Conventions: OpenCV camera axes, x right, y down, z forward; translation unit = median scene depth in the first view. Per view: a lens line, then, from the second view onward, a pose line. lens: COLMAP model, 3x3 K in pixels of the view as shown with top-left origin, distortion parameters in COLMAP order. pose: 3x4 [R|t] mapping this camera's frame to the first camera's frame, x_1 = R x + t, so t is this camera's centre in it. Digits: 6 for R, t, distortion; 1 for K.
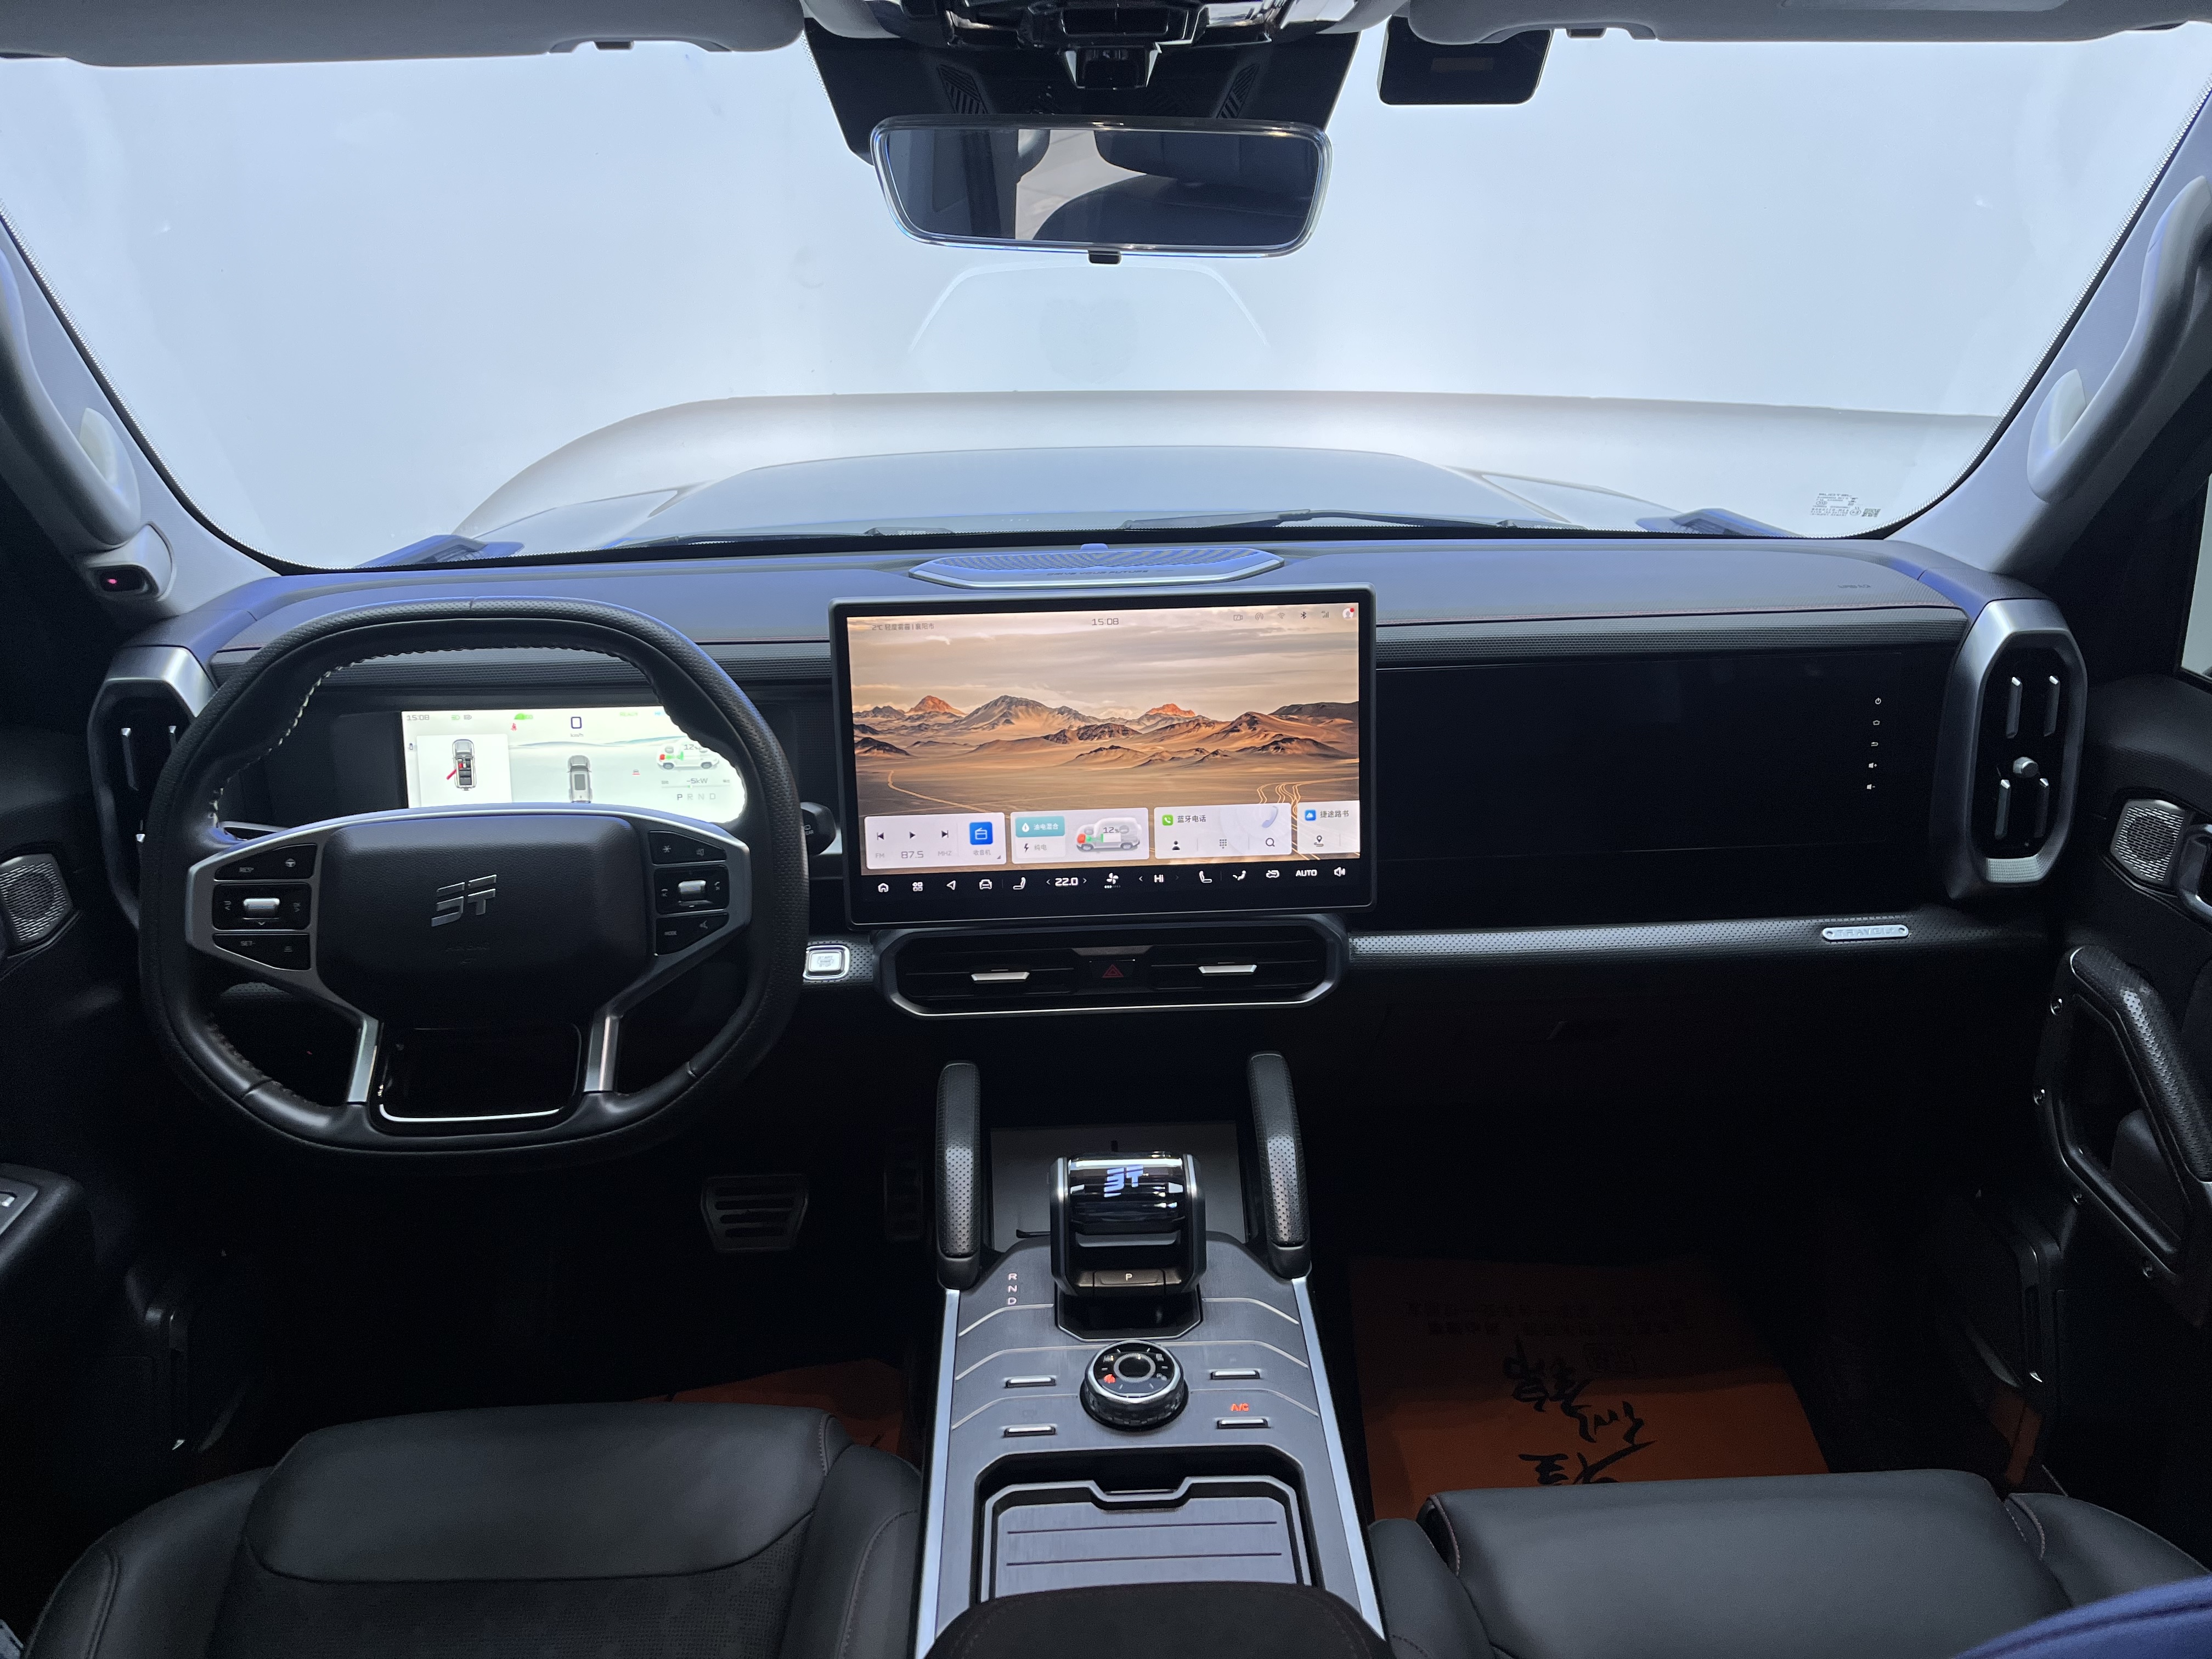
lens RADIAL K [[1675.2, 0, 1145.6], [0, 1675.2, 845.8], [0, 0, 1]] dist [0.063495, -0.087297]
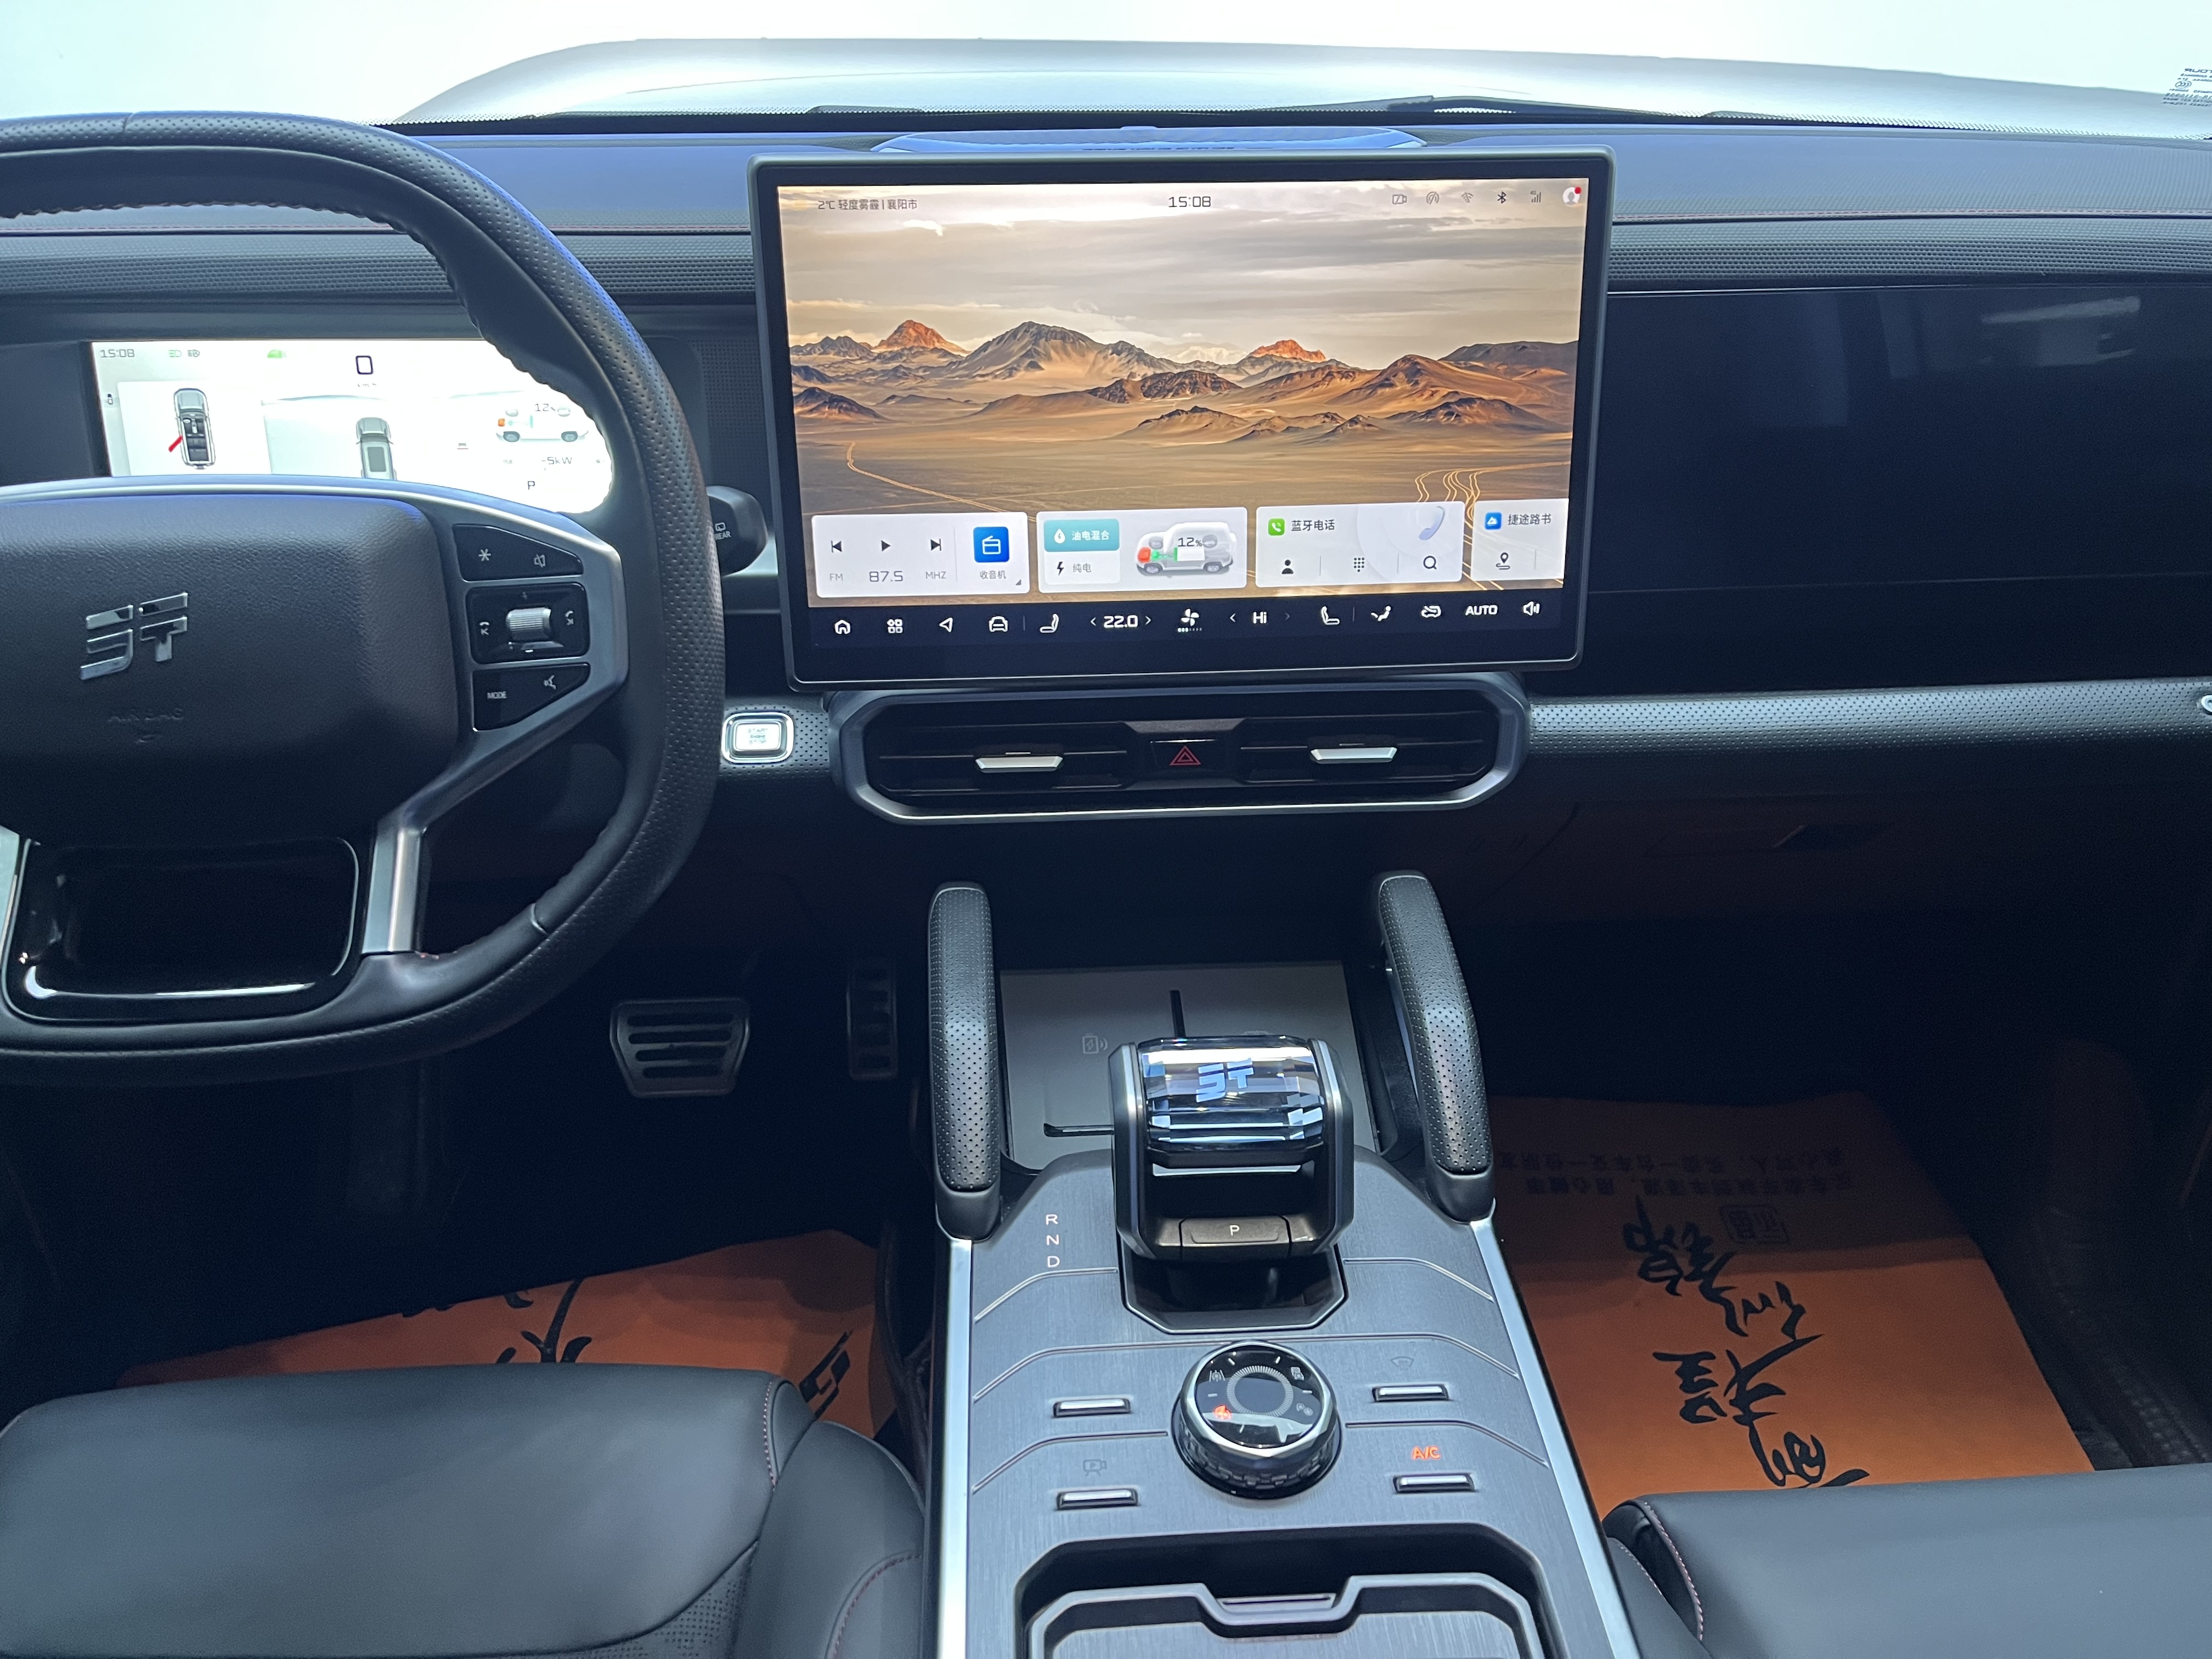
lens RADIAL K [[1675.2, 0, 1138.8], [0, 1675.2, 843.8], [0, 0, 1]] dist [0.063495, -0.087297]
pose [[0.999635, 0.005848, 0.026369, -0.056665], [-0.009655, 0.989145, 0.146625, 0.011373], [-0.025225, -0.146826, 0.988841, 0.329982]]
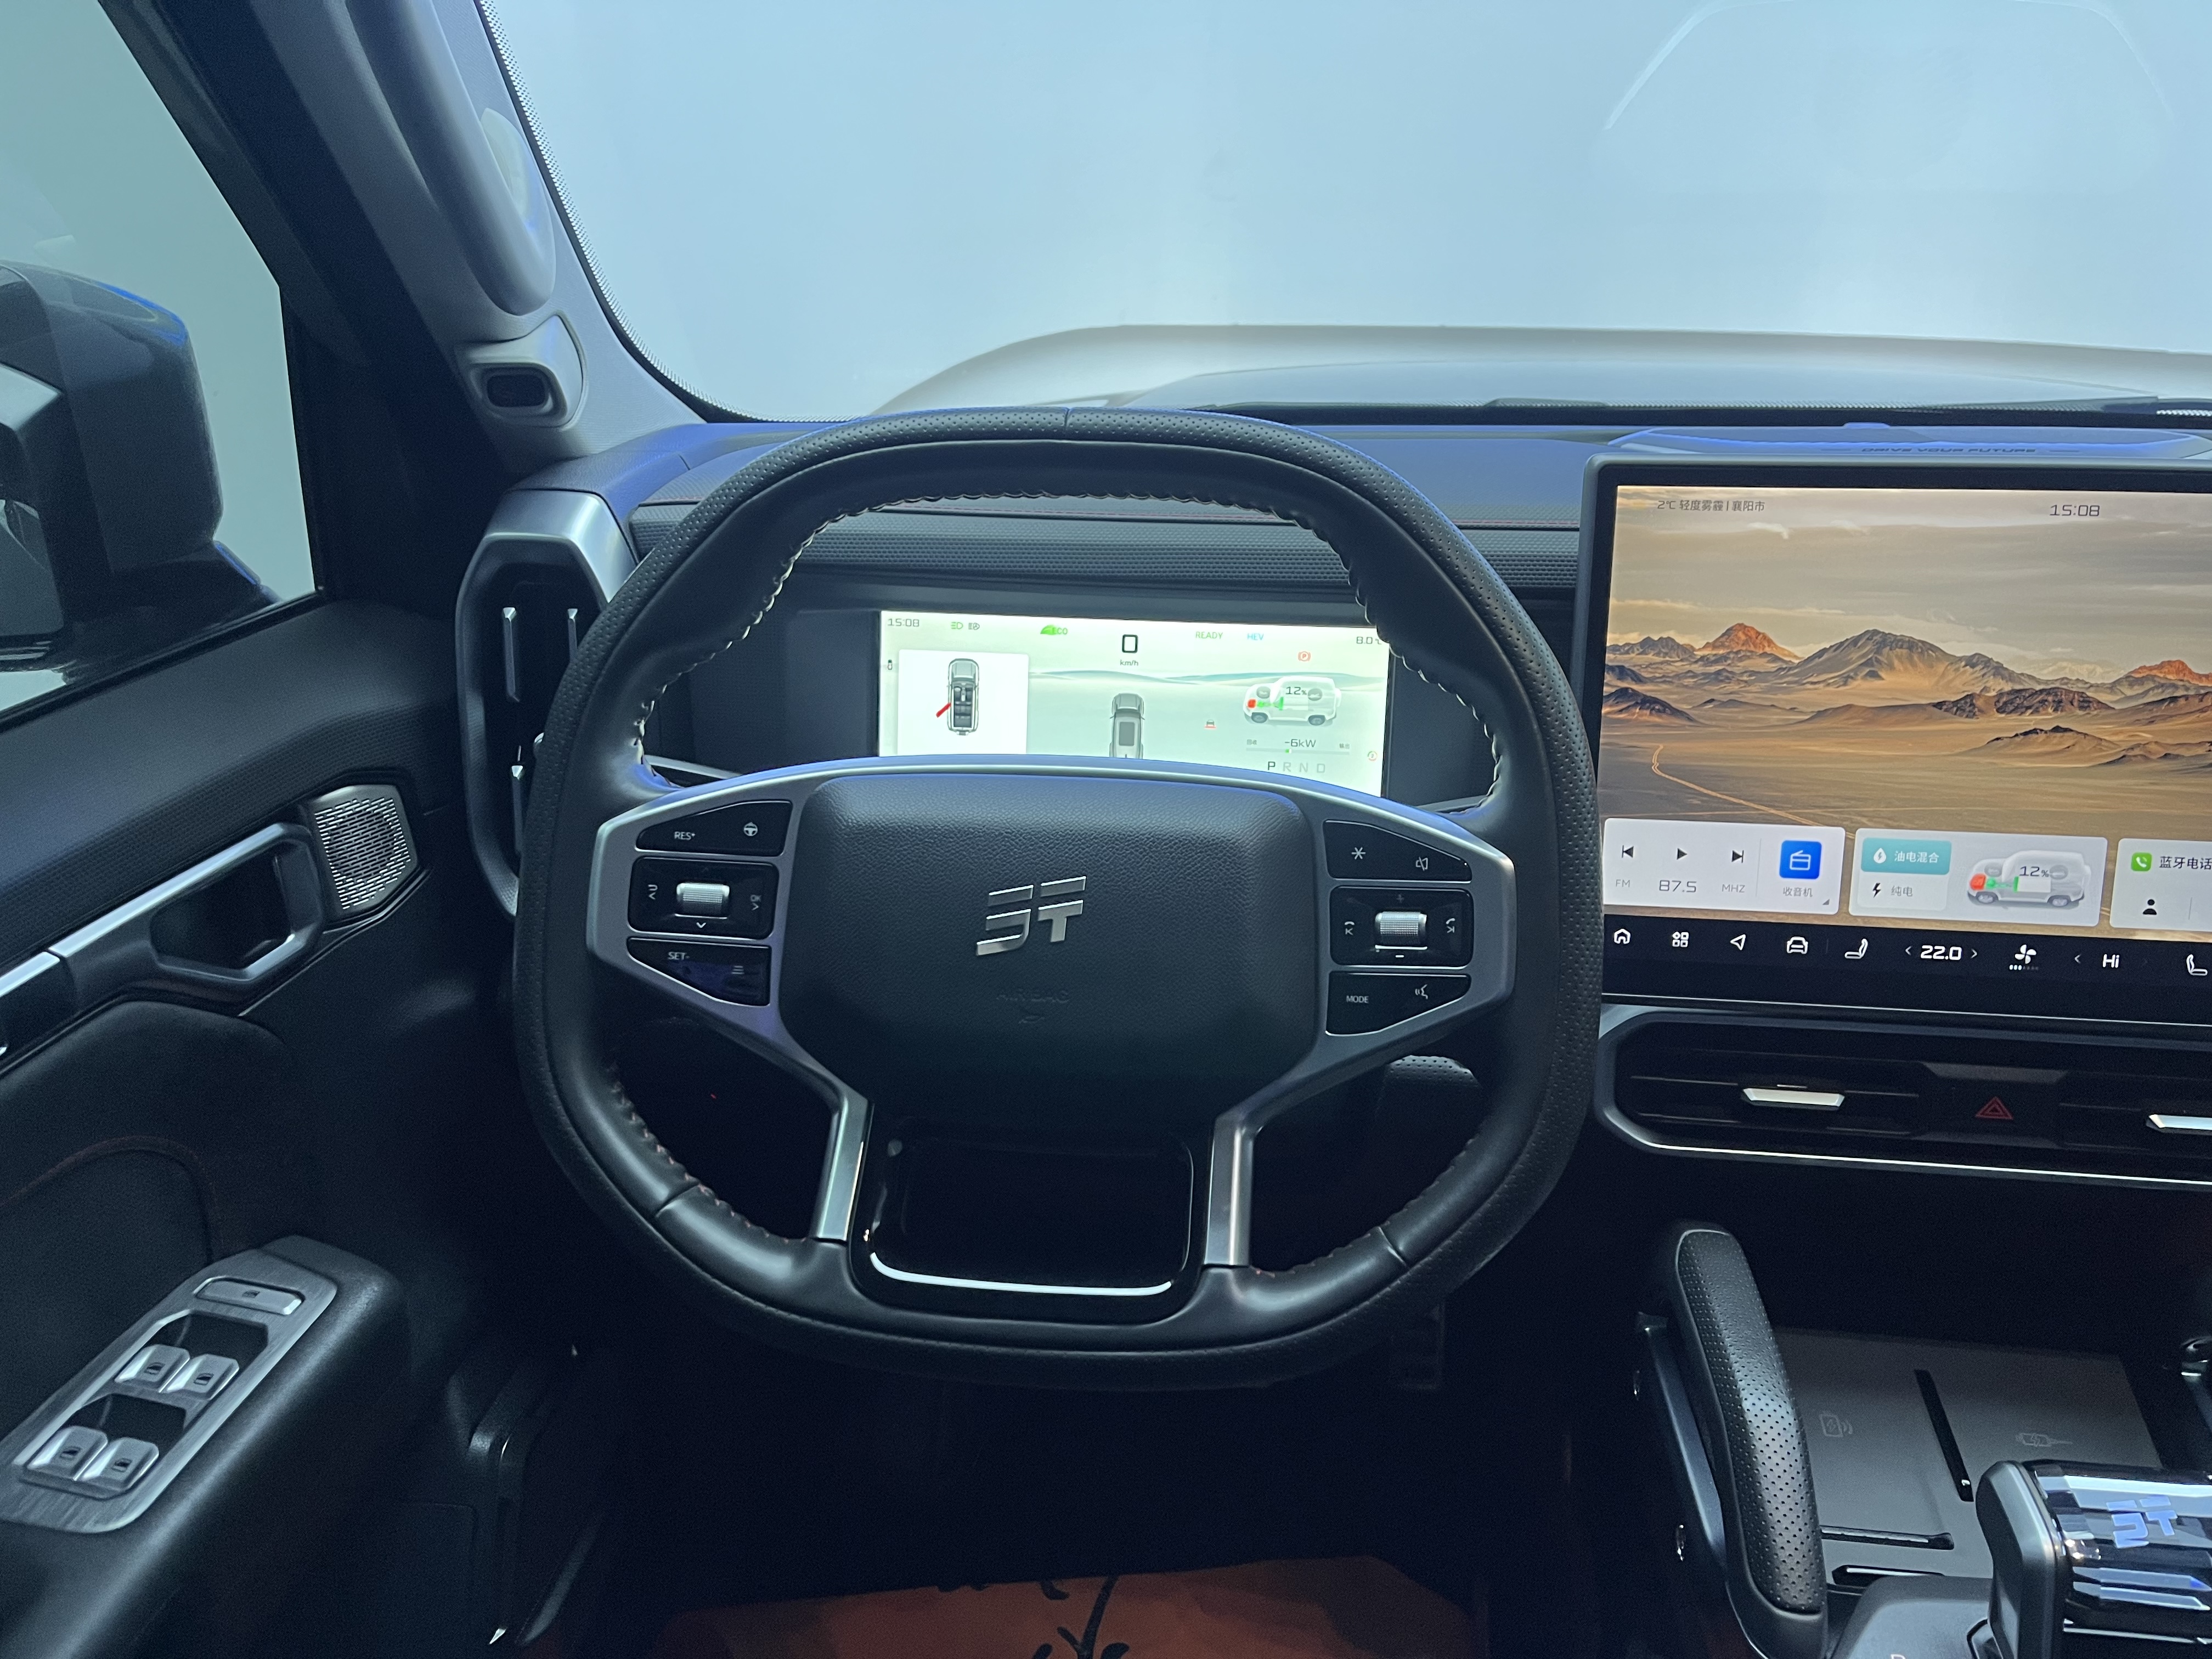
lens RADIAL K [[1675.2, 0, 1129.1], [0, 1675.2, 853.1], [0, 0, 1]] dist [0.063495, -0.087297]
pose [[0.983666, 0.076541, -0.162920, -0.232445], [-0.075138, 0.997064, 0.014762, -0.000690], [0.163572, -0.002279, 0.986529, 0.362233]]
